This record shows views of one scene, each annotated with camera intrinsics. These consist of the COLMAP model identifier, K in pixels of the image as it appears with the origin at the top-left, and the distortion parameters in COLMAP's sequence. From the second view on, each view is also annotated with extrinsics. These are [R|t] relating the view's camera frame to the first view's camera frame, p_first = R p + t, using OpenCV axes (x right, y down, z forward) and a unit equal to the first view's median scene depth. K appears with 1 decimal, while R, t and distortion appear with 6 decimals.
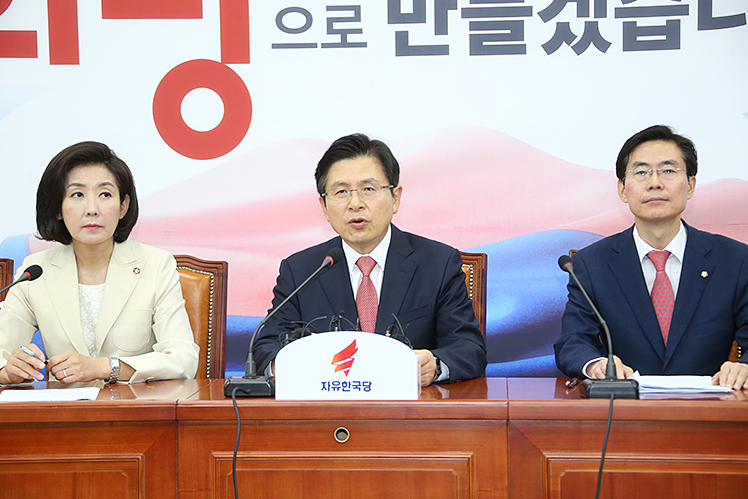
lens RADIAL K [[1898.4, 0, 385.6], [0, 1898.4, 257.2], [0, 0, 1]] dist [0.506843, 0.000000]
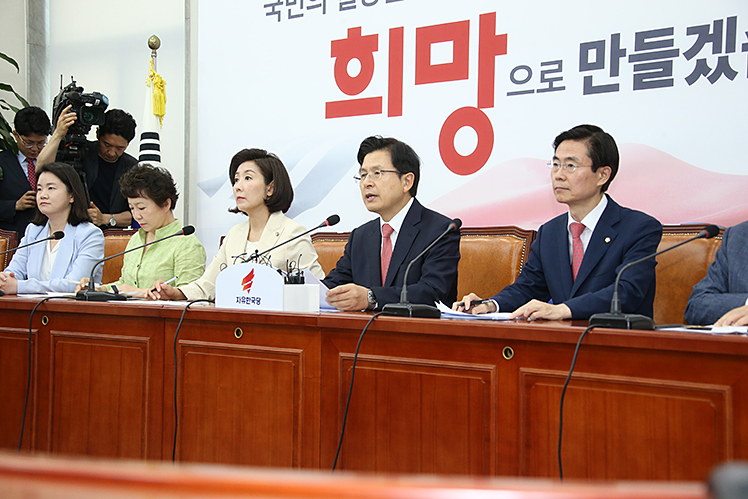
lens RADIAL K [[1254.9, 0, 366.9], [0, 1254.9, 256.7], [0, 0, 1]] dist [0.264509, 0.000000]
pose [[0.790830, 0.019064, -0.611739, 0.585878], [-0.042296, 0.998828, -0.023551, 0.049055], [0.610573, 0.044499, 0.790709, 0.272730]]
